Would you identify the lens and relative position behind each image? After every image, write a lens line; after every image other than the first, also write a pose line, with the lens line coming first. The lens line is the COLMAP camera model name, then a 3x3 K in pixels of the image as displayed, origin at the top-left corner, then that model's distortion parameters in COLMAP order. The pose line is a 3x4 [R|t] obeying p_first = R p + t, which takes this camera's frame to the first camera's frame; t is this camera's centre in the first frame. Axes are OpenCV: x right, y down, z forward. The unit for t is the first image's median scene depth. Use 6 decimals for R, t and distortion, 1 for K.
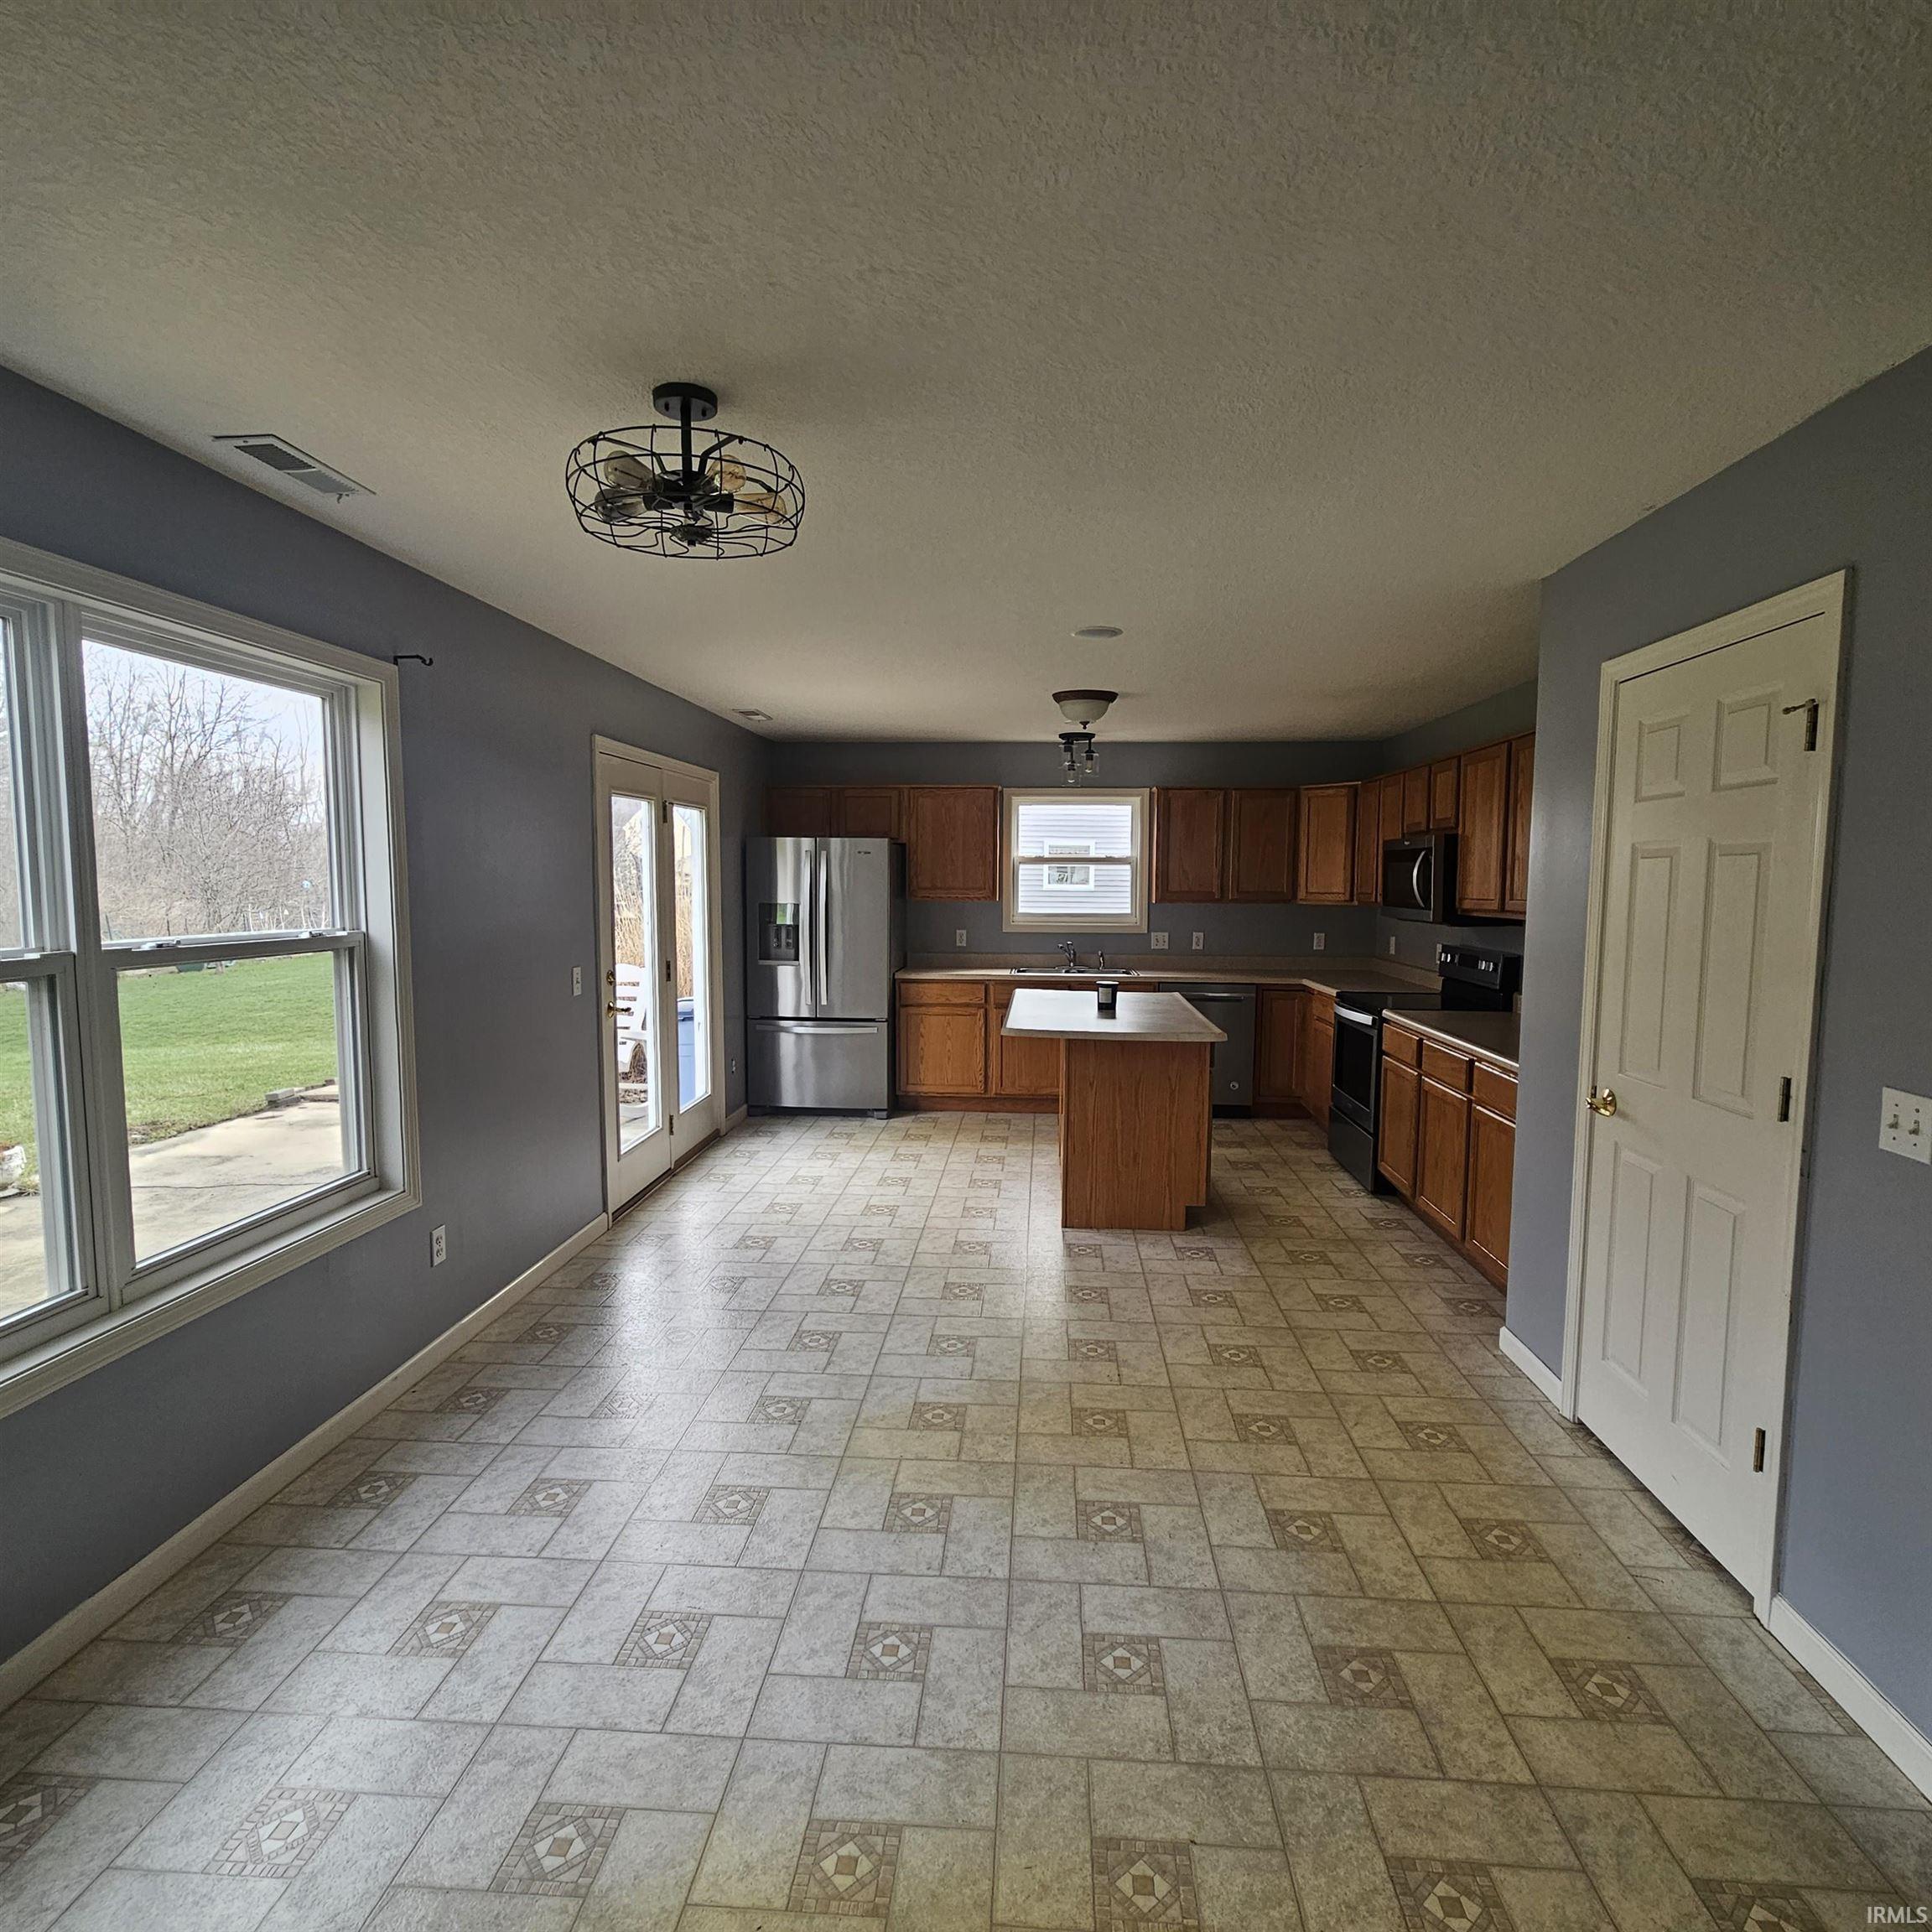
lens RADIAL K [[1055.0, 0, 962.9], [0, 1055.0, 962.3], [0, 0, 1]] dist [-0.000961, 0.000895]
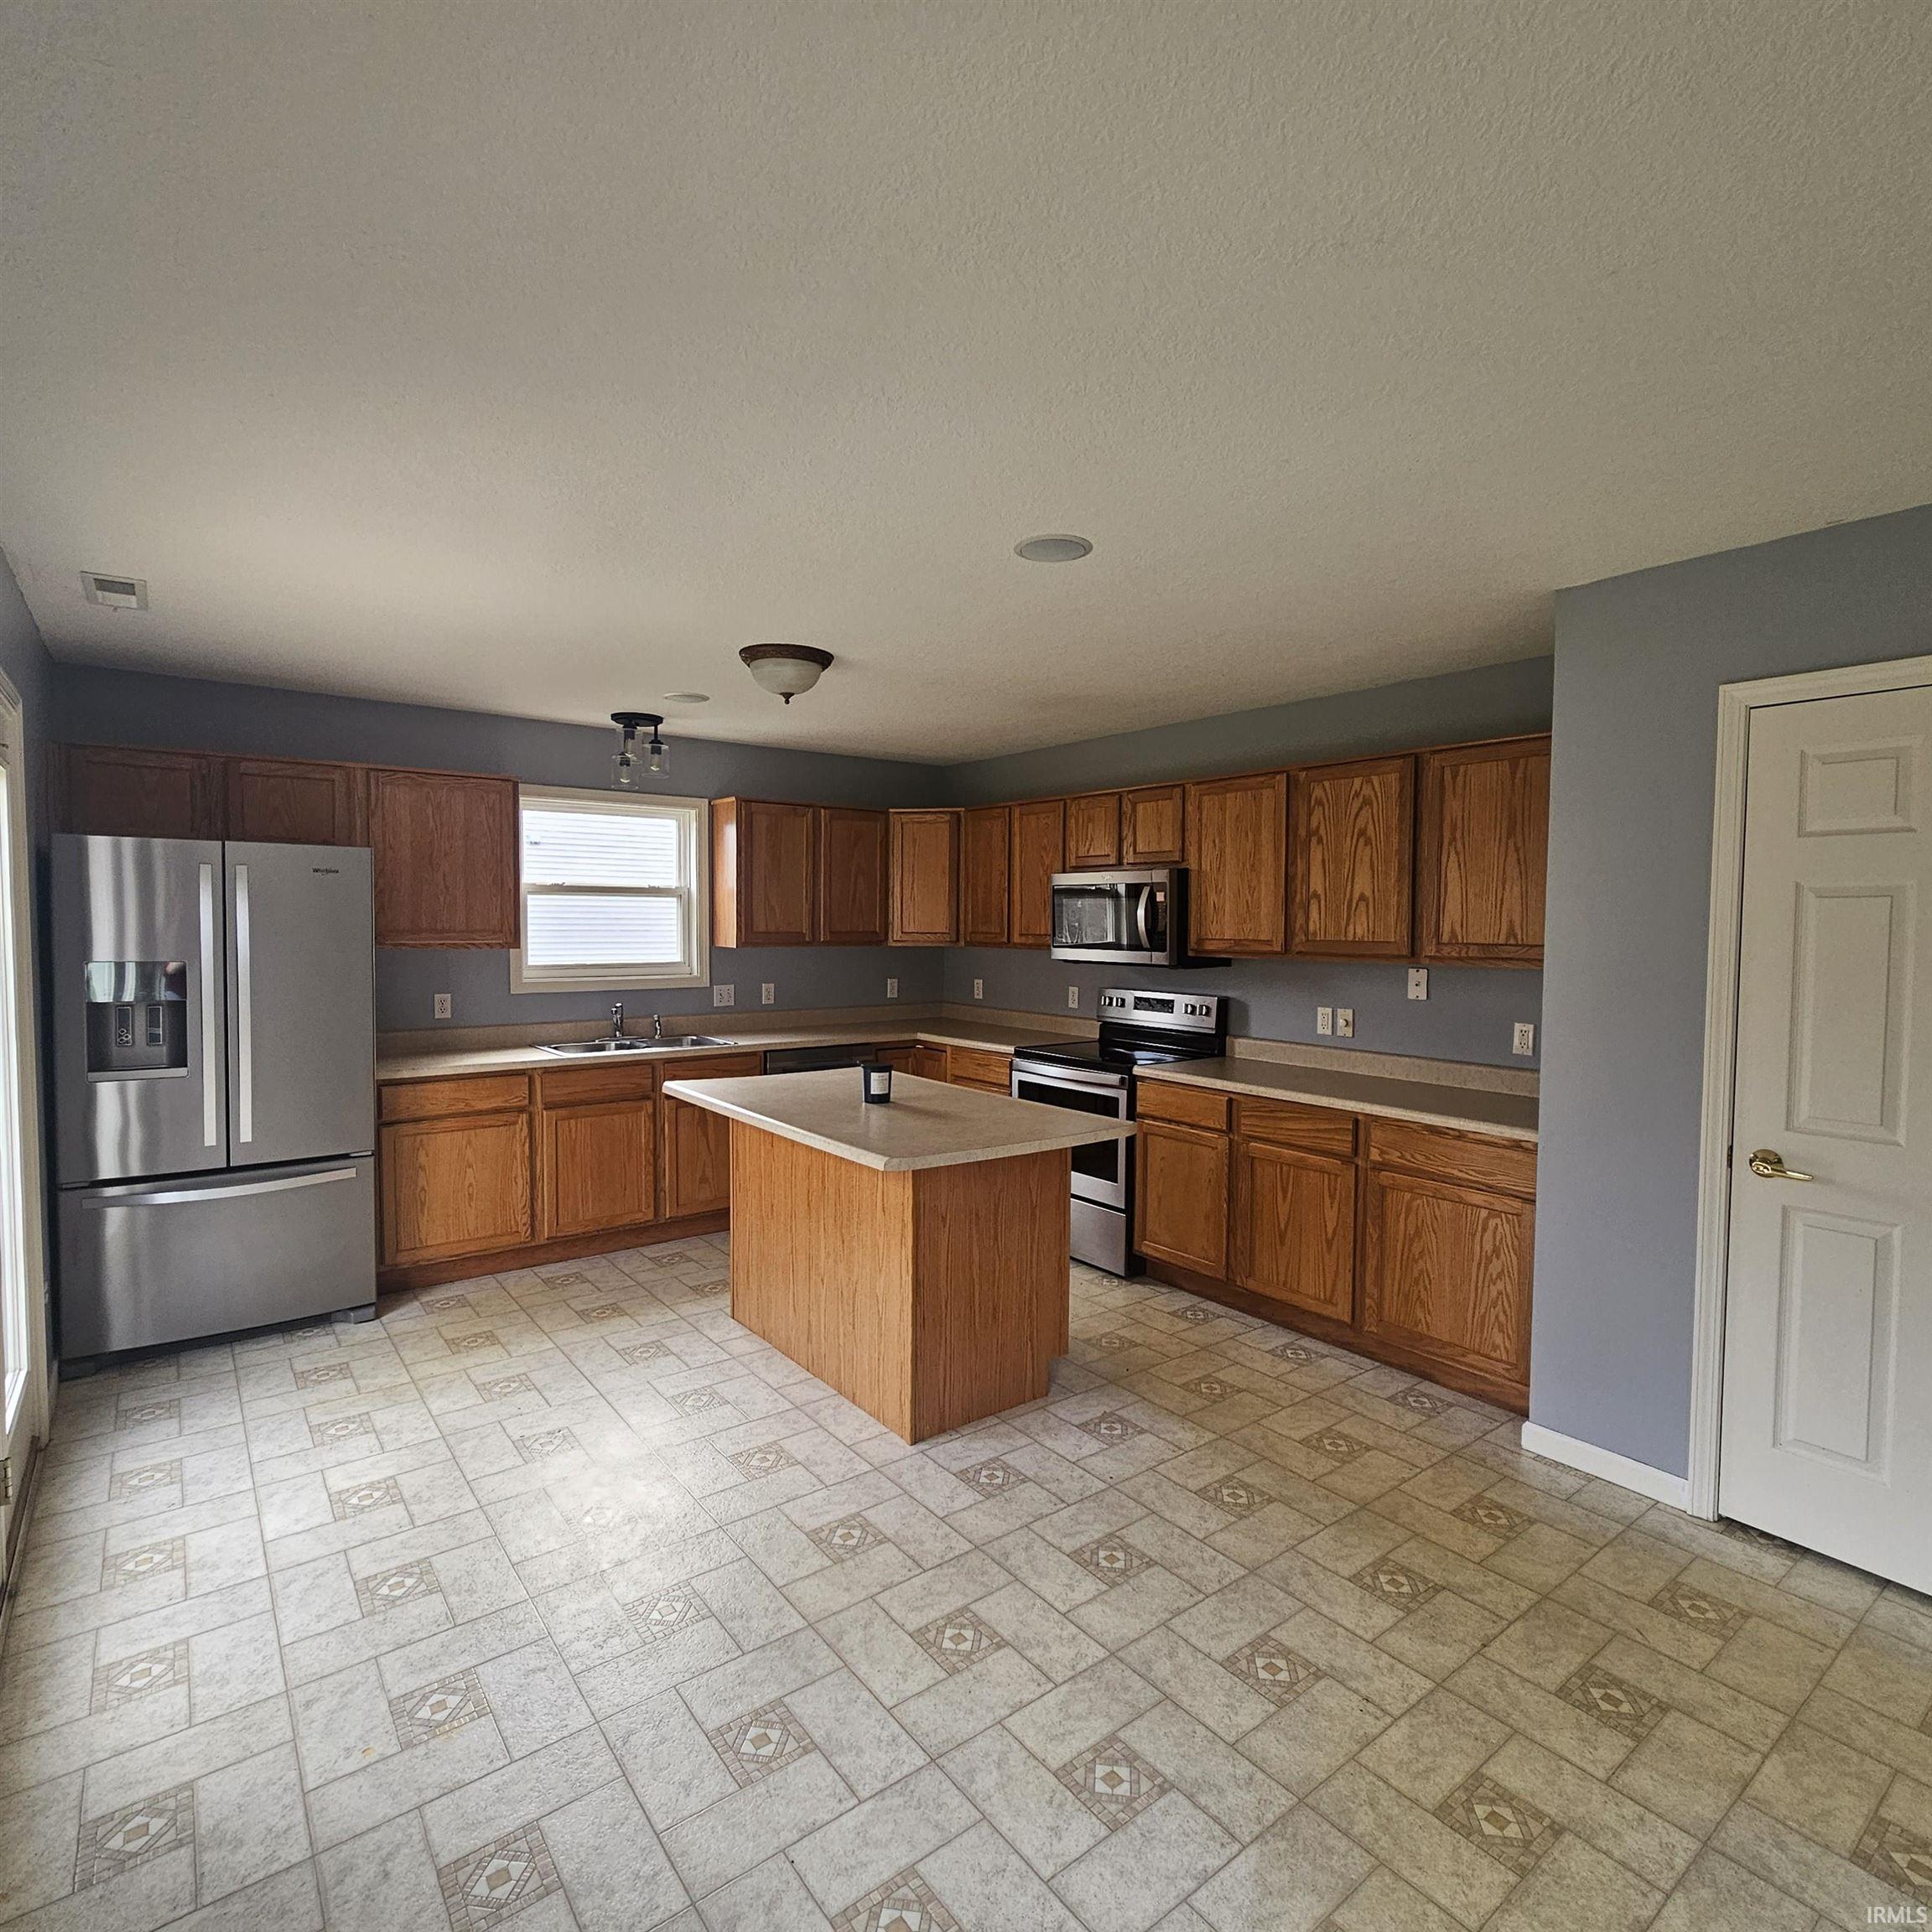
lens RADIAL K [[1055.0, 0, 970.2], [0, 1055.0, 963.7], [0, 0, 1]] dist [-0.000961, 0.000895]
pose [[0.742352, -0.027951, 0.669427, -0.266970], [0.049837, 0.998665, -0.013568, -0.032933], [-0.668154, 0.043435, 0.742754, 0.404748]]
